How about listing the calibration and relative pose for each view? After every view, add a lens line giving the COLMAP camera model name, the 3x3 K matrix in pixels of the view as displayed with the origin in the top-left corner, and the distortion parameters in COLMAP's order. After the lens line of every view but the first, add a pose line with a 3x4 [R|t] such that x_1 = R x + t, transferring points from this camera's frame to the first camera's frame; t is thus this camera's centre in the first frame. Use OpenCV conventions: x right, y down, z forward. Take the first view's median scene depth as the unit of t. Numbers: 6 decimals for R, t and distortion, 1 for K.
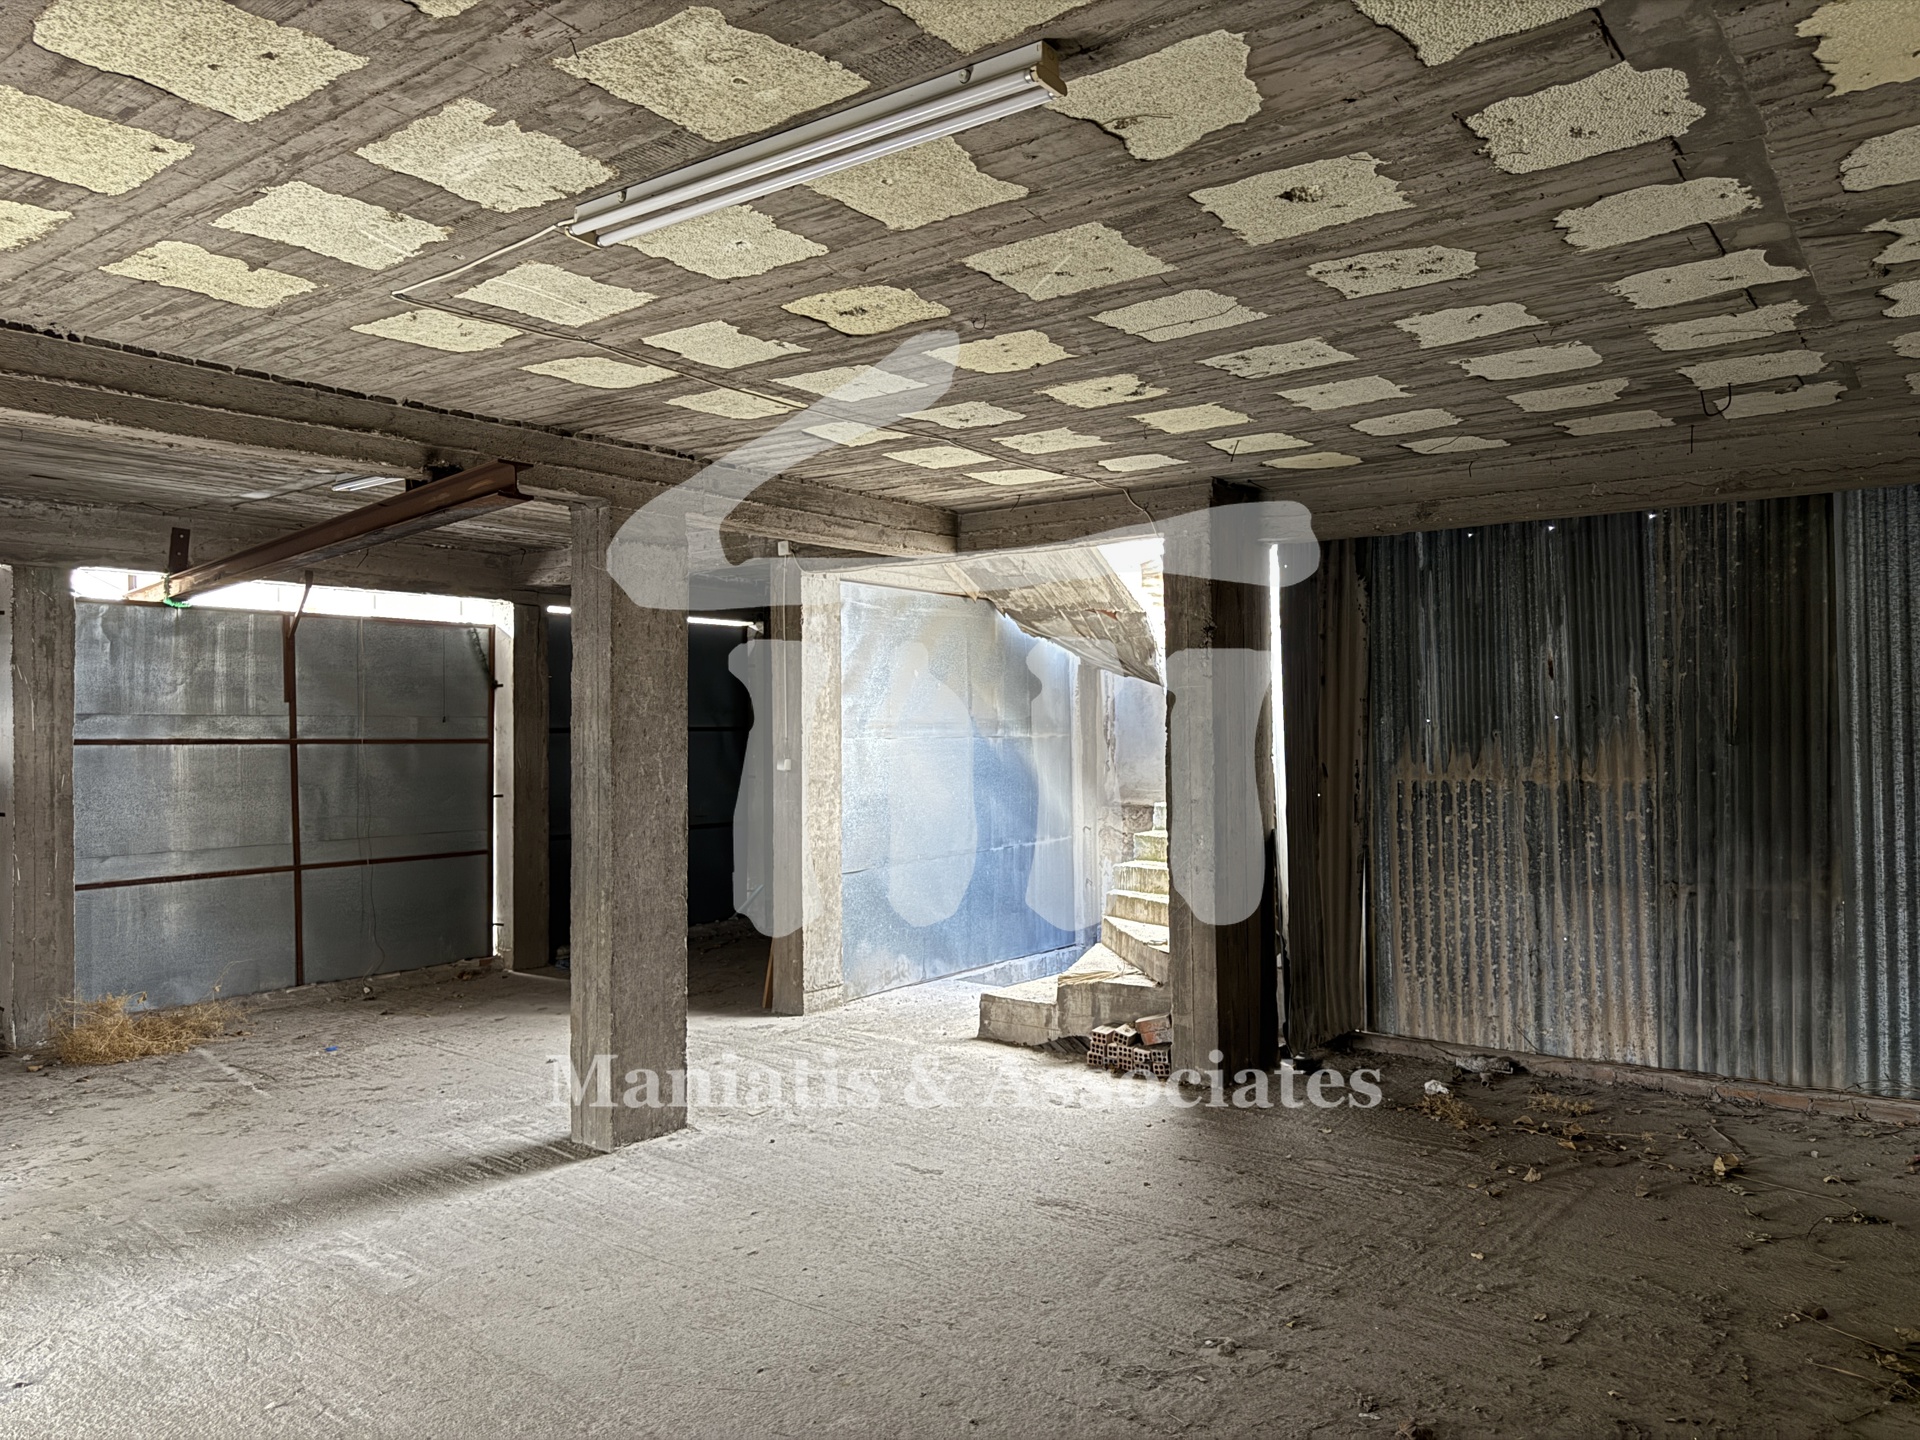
lens RADIAL K [[1346.2, 0, 962.5], [0, 1346.2, 706.8], [0, 0, 1]] dist [0.044199, -0.049426]
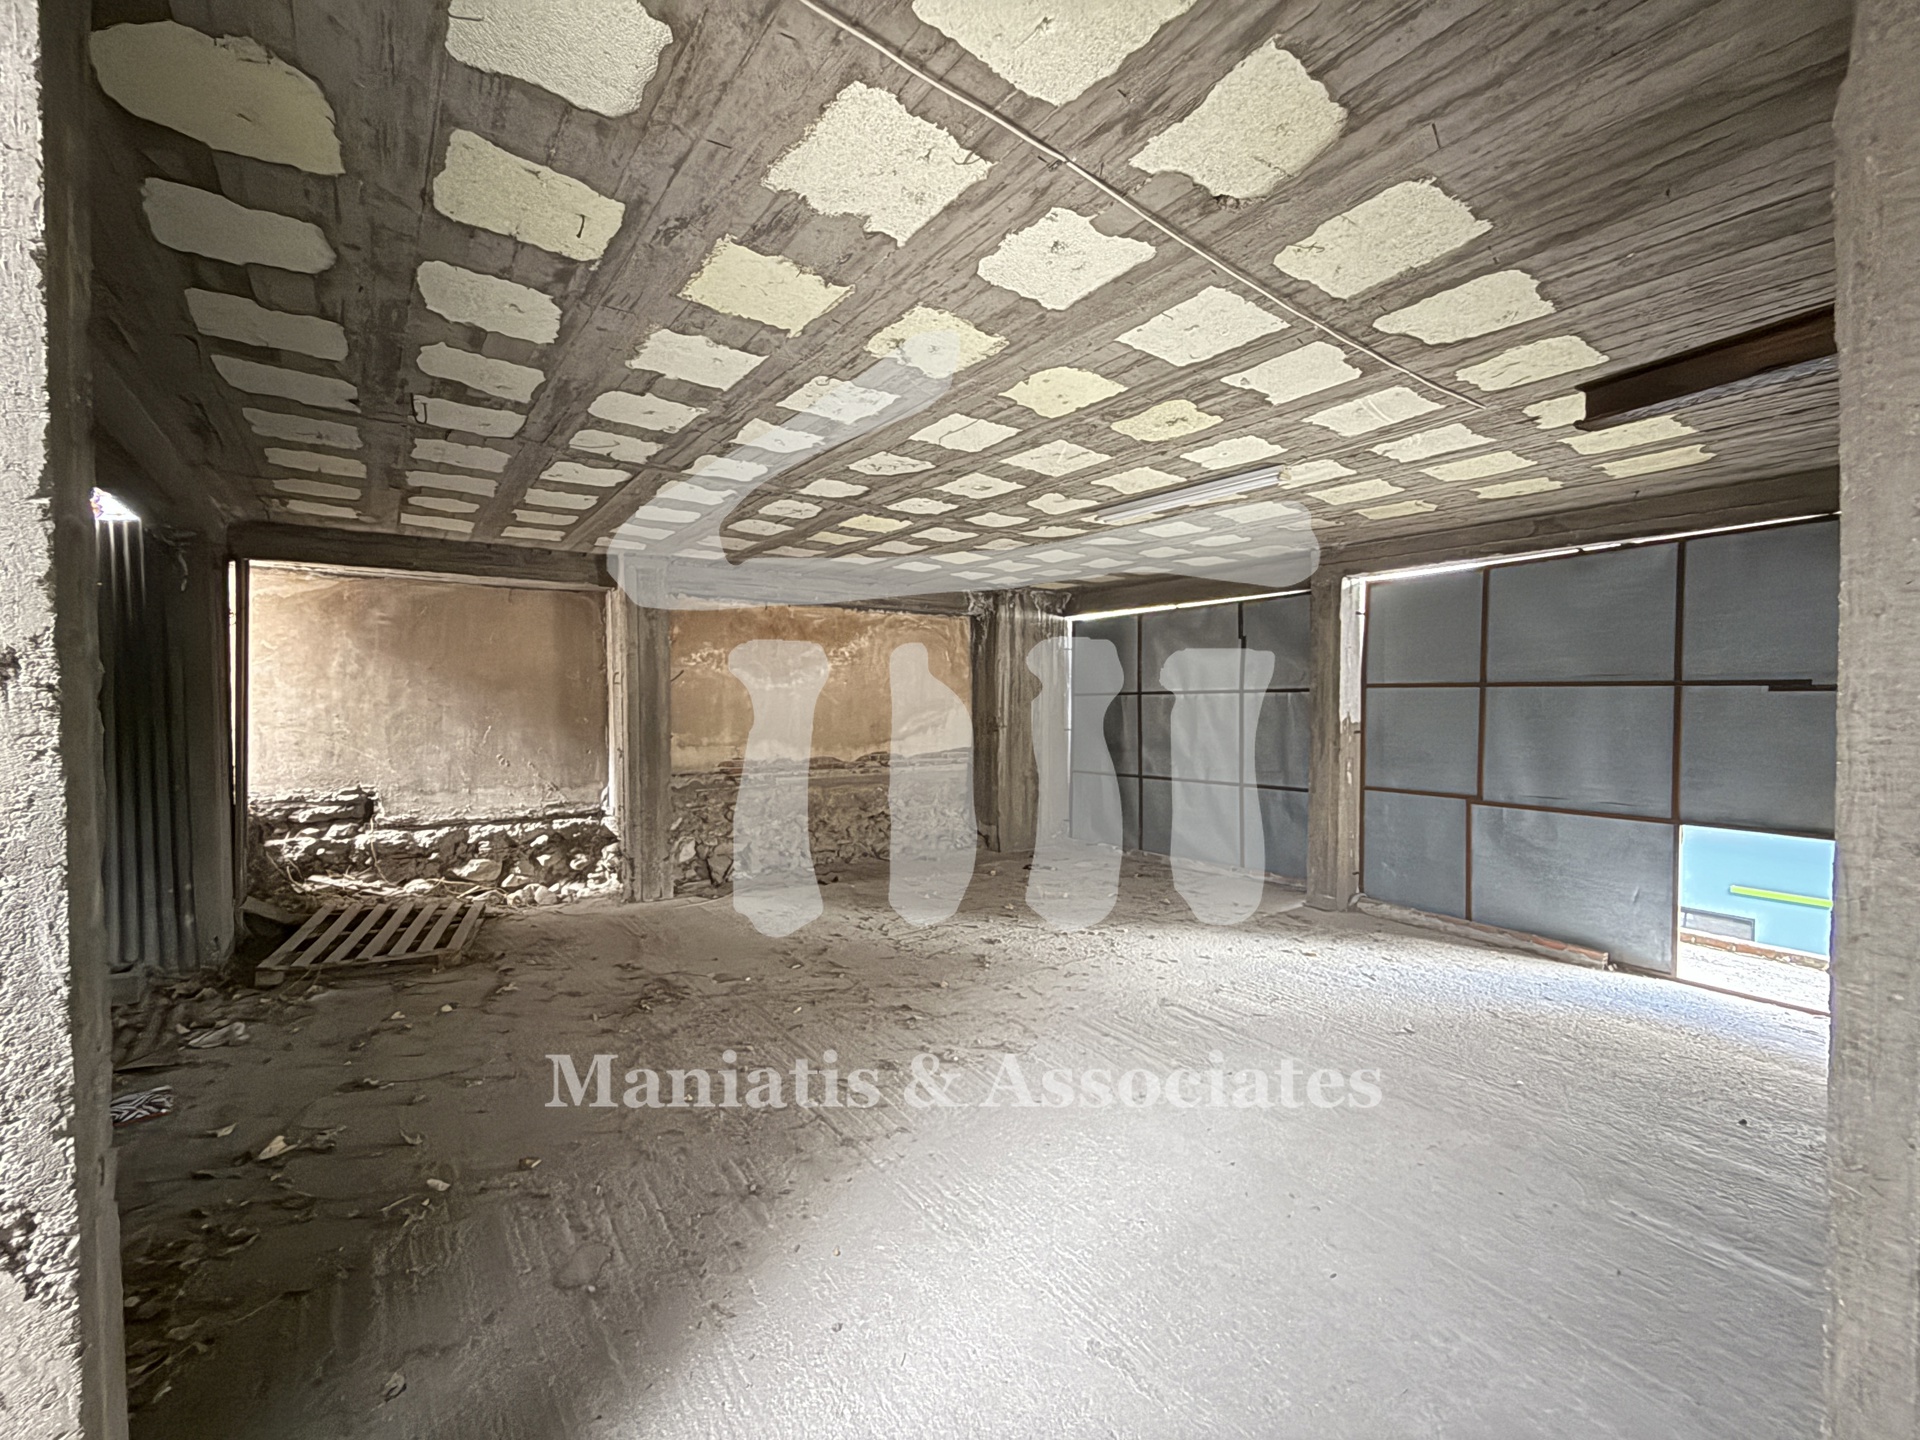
lens RADIAL K [[764.3, 0, 953.7], [0, 764.3, 720.3], [0, 0, 1]] dist [0.002573, -0.000980]
pose [[-0.961440, -0.000706, 0.275013, -0.067939], [0.002565, 0.999930, 0.011533, 0.033293], [-0.275002, 0.011794, -0.961371, 1.672709]]
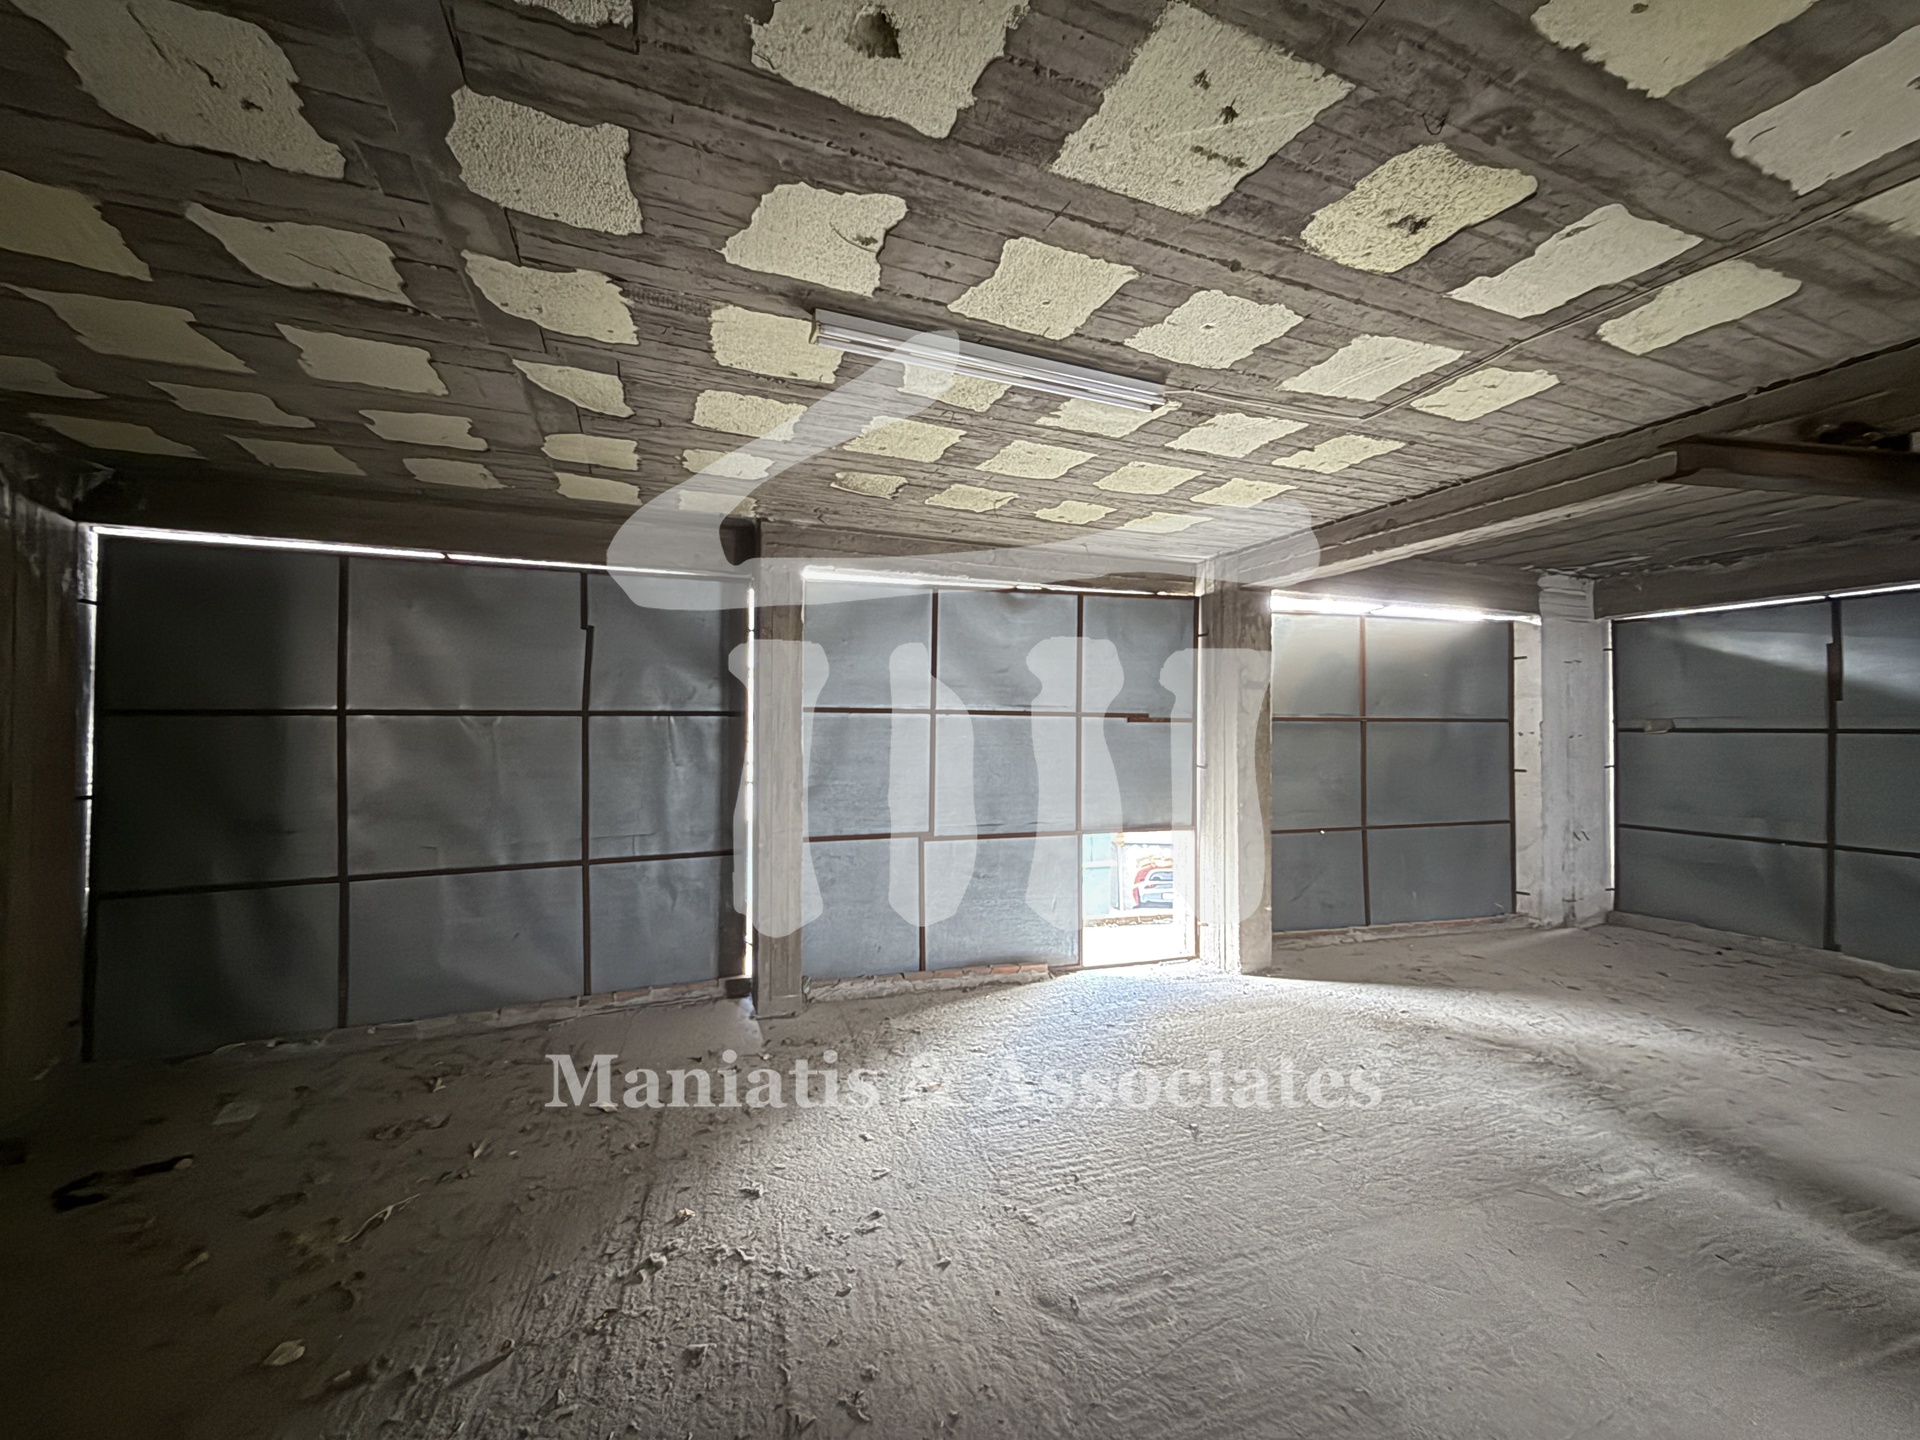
lens RADIAL K [[764.3, 0, 955.9], [0, 764.3, 719.4], [0, 0, 1]] dist [0.002573, -0.000980]
pose [[-0.521645, -0.005939, -0.853142, 0.417310], [0.012040, 0.999825, -0.014322, 0.020099], [0.853077, -0.017743, -0.521483, 0.874846]]
